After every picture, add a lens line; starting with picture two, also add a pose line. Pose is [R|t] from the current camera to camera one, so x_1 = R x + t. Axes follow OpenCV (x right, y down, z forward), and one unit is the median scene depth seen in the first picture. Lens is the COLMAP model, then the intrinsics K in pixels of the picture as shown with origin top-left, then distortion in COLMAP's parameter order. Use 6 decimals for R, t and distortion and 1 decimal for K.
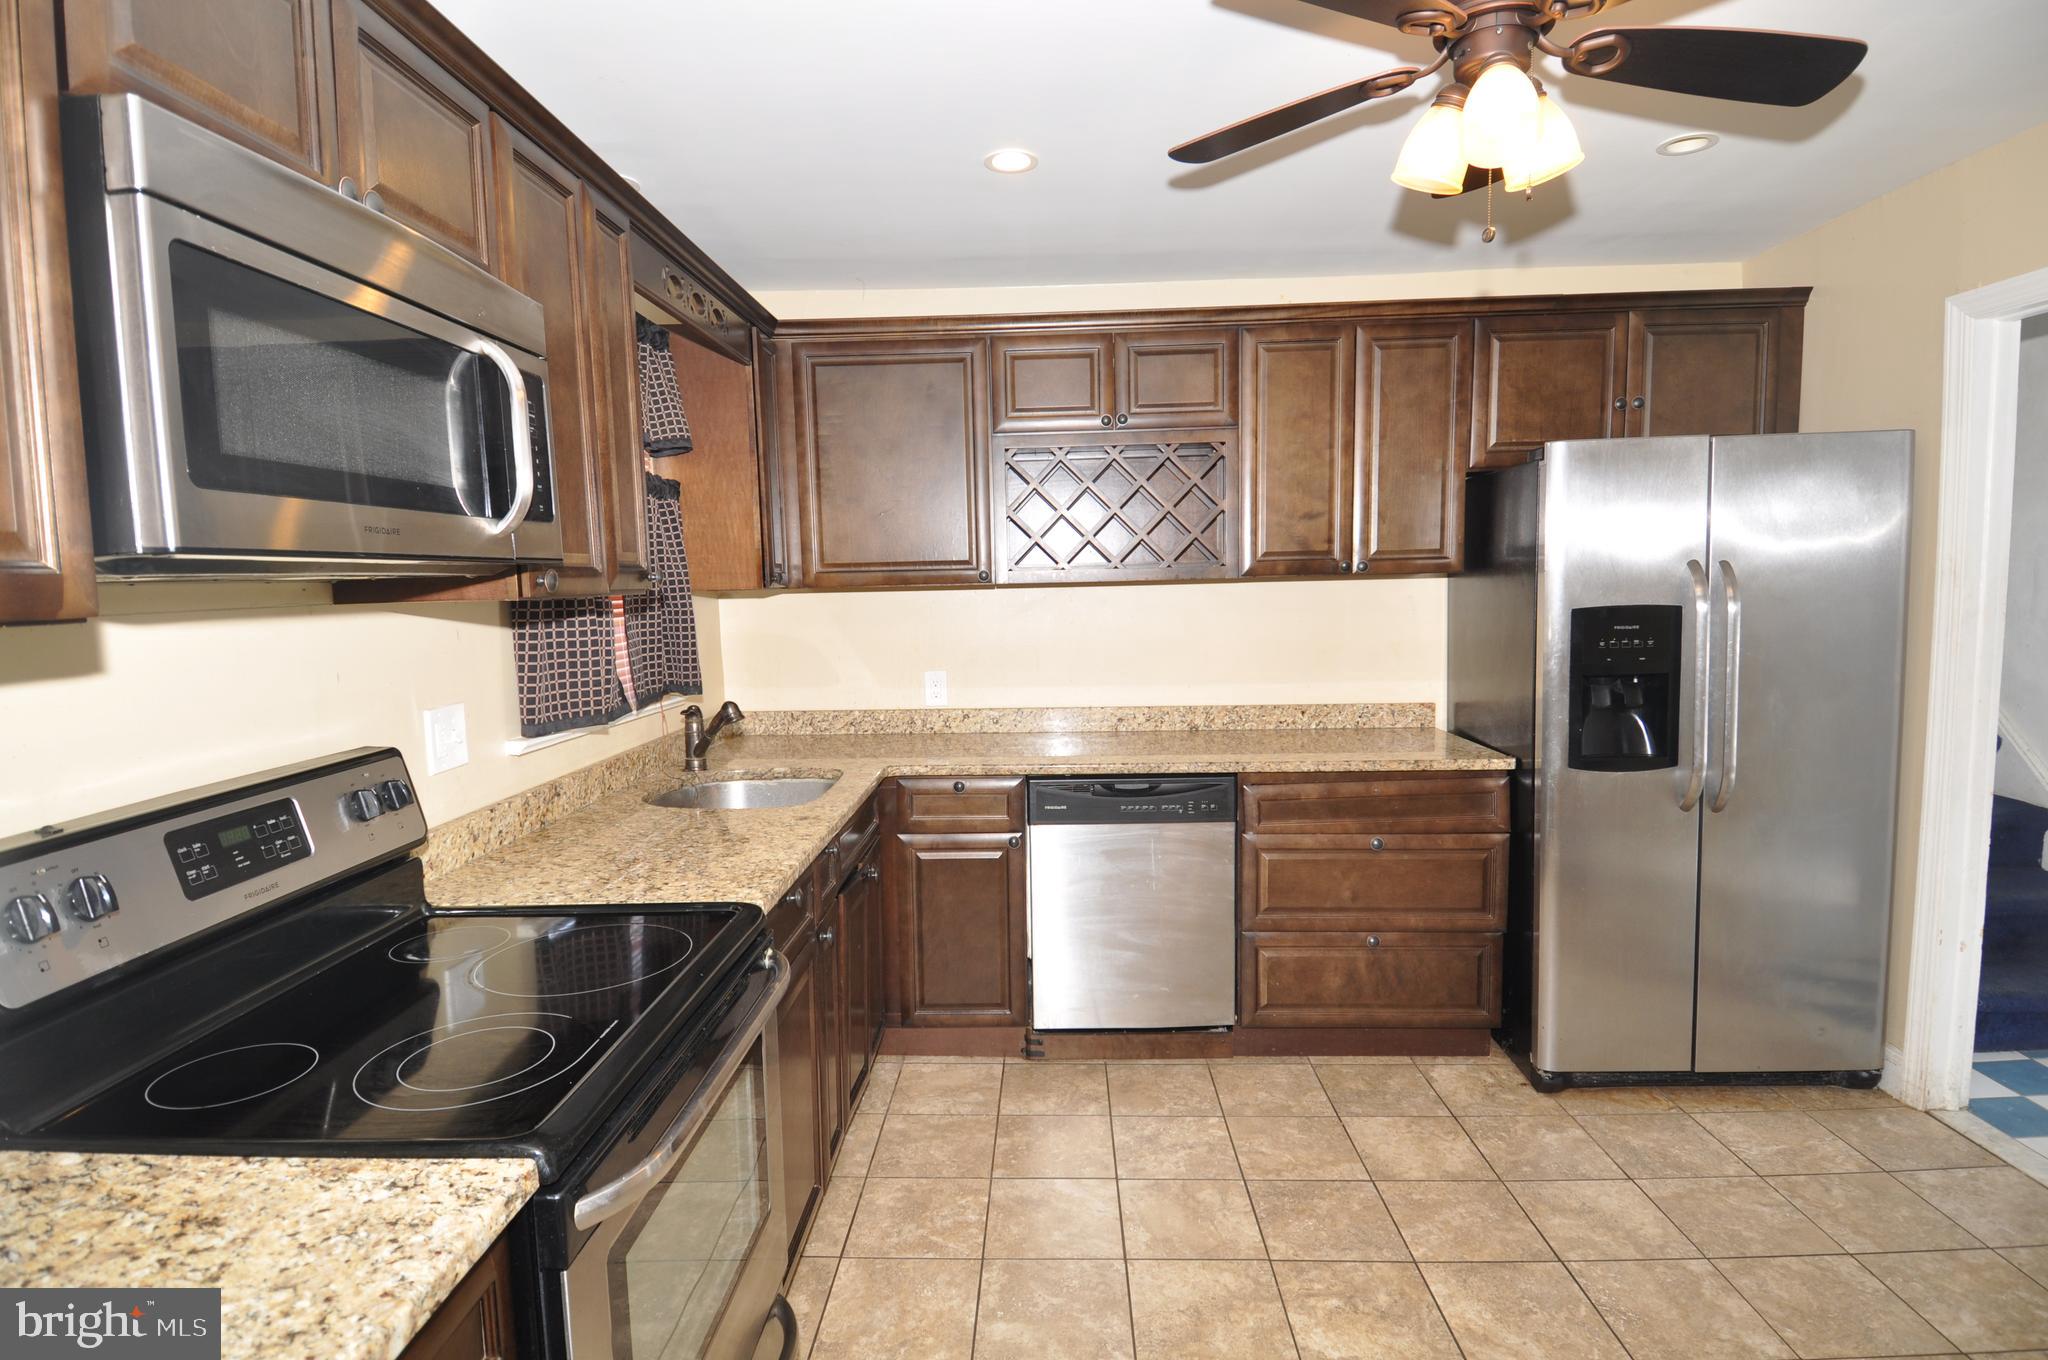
lens RADIAL K [[1054.4, 0, 1029.2], [0, 1054.4, 676.4], [0, 0, 1]] dist [0.060942, -0.063629]
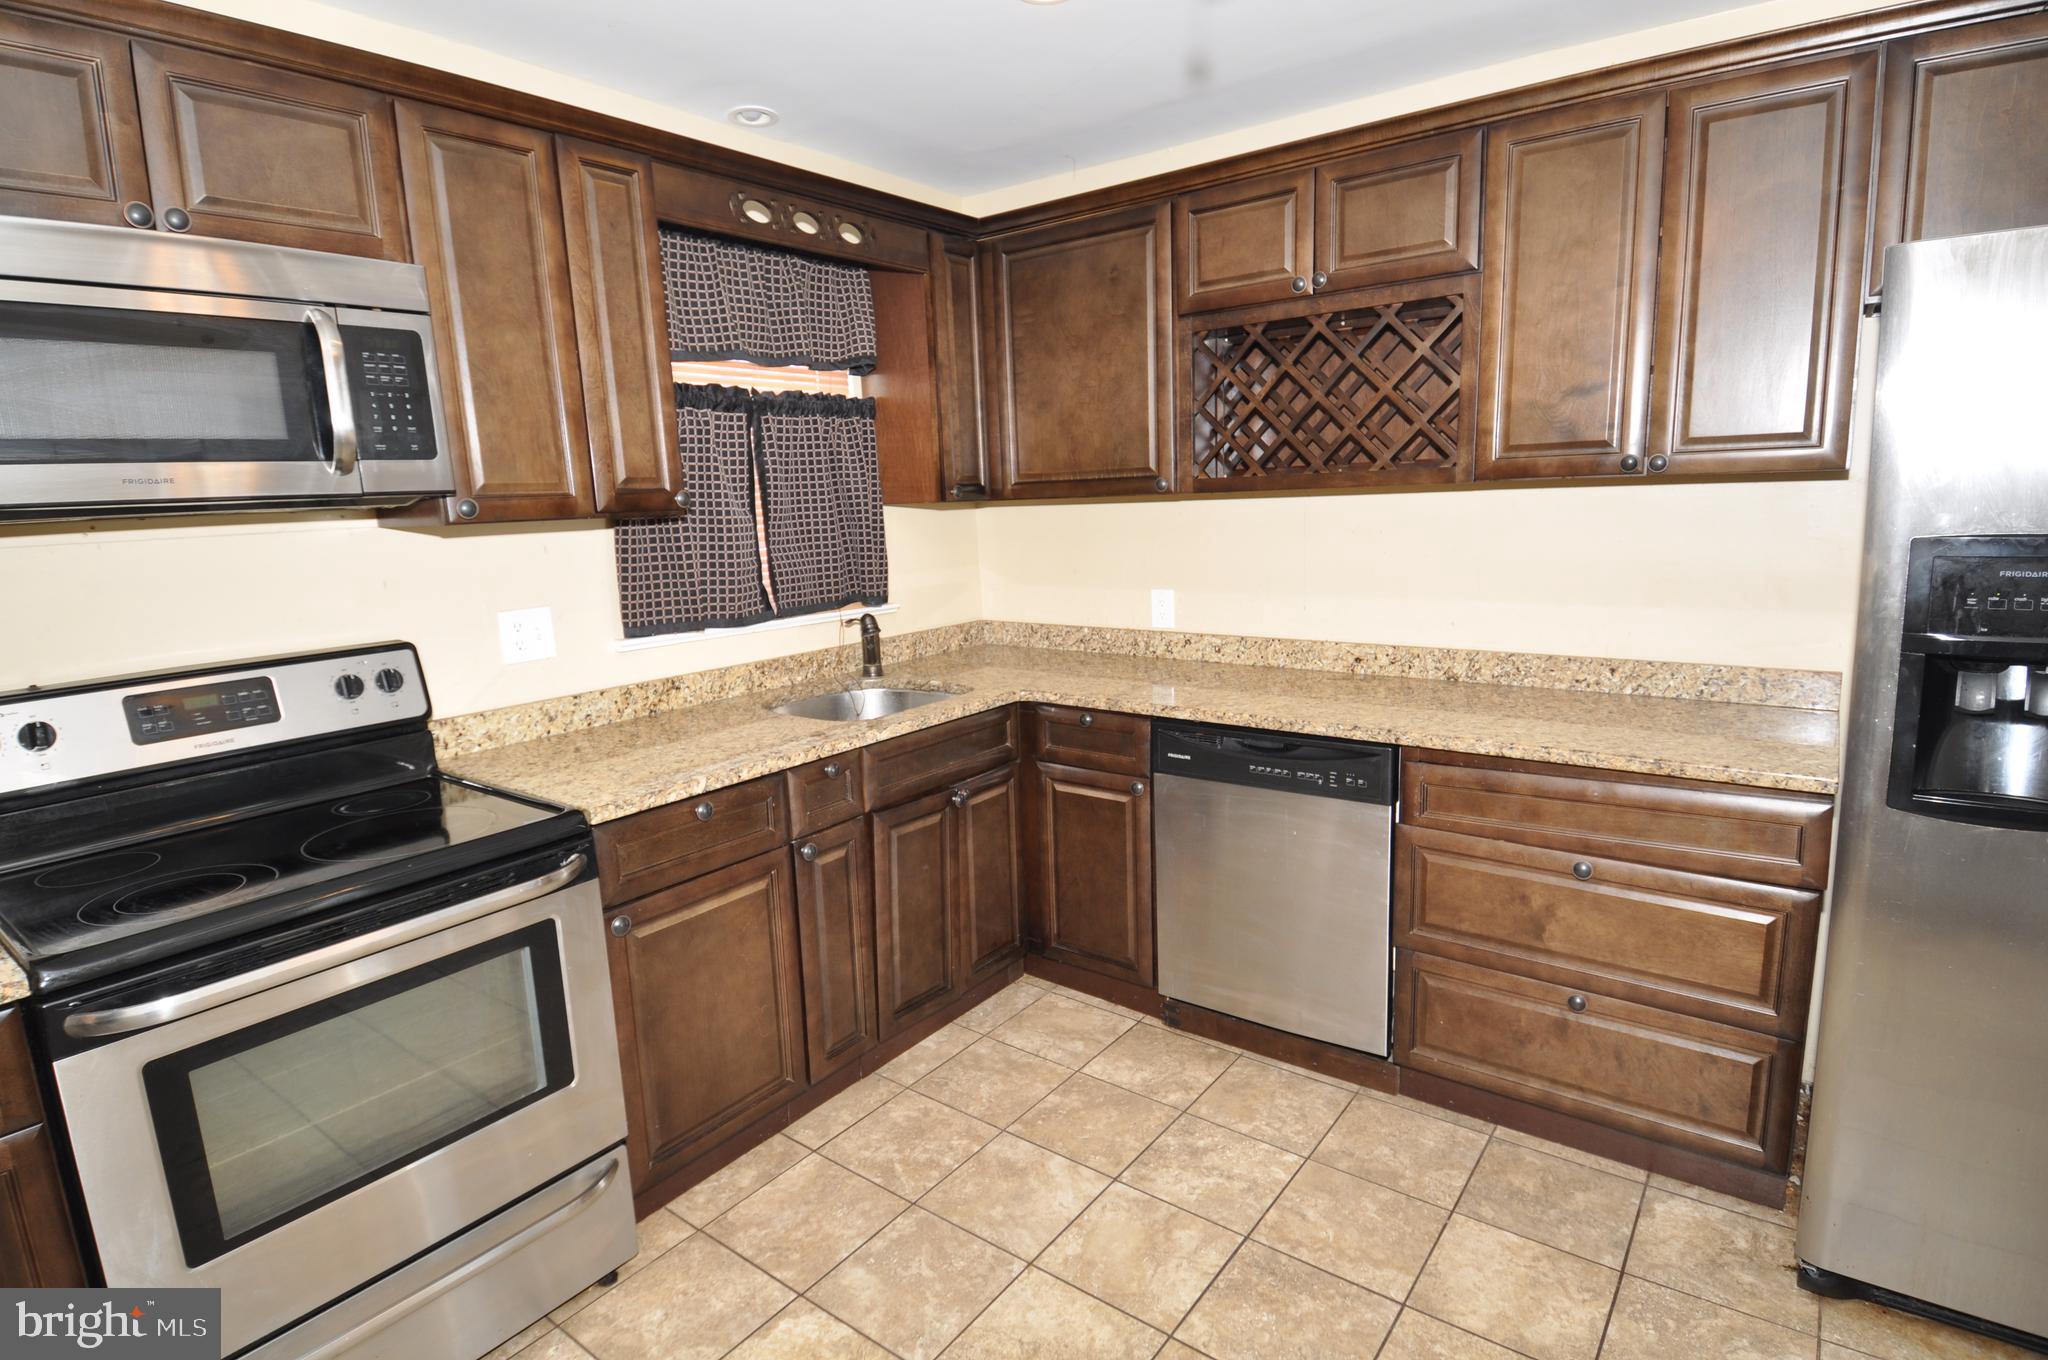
lens RADIAL K [[1054.4, 0, 1029.2], [0, 1054.4, 676.4], [0, 0, 1]] dist [0.060942, -0.063629]
pose [[0.816860, 0.091227, -0.569576, 0.410947], [-0.034292, 0.993349, 0.109921, -0.032195], [0.575815, -0.070258, 0.814555, 0.223860]]
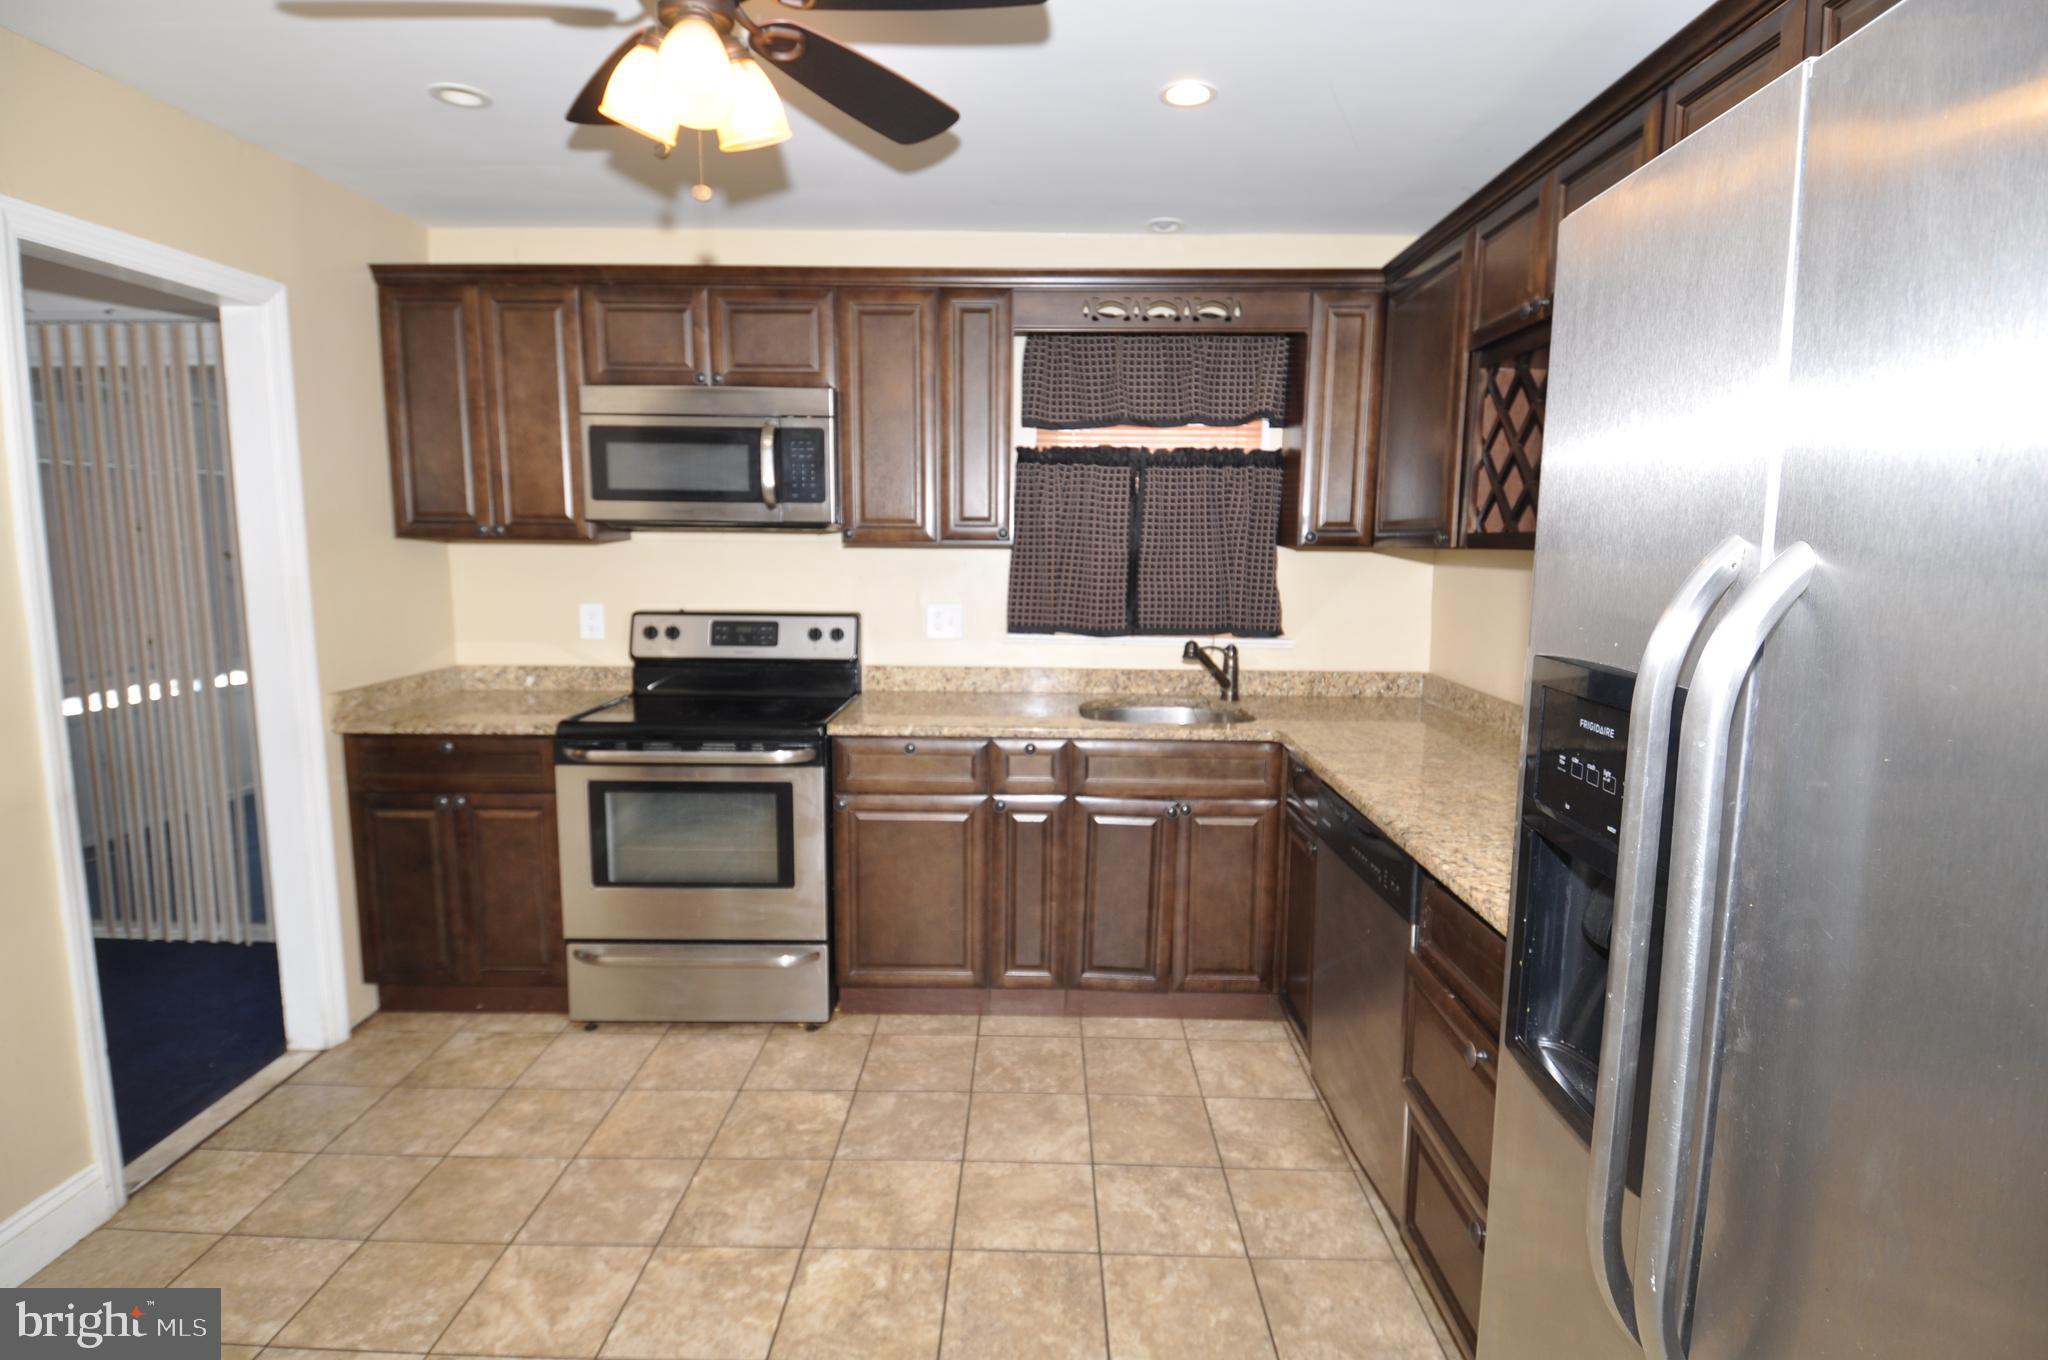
lens RADIAL K [[1044.8, 0, 1024.0], [0, 1044.8, 680.0], [0, 0, 1]] dist [0.095918, -0.107938]
pose [[0.019439, 0.156180, -0.987537, 0.810531], [-0.104401, 0.982641, 0.153350, -0.086050], [0.994345, 0.100119, 0.035407, 0.720441]]
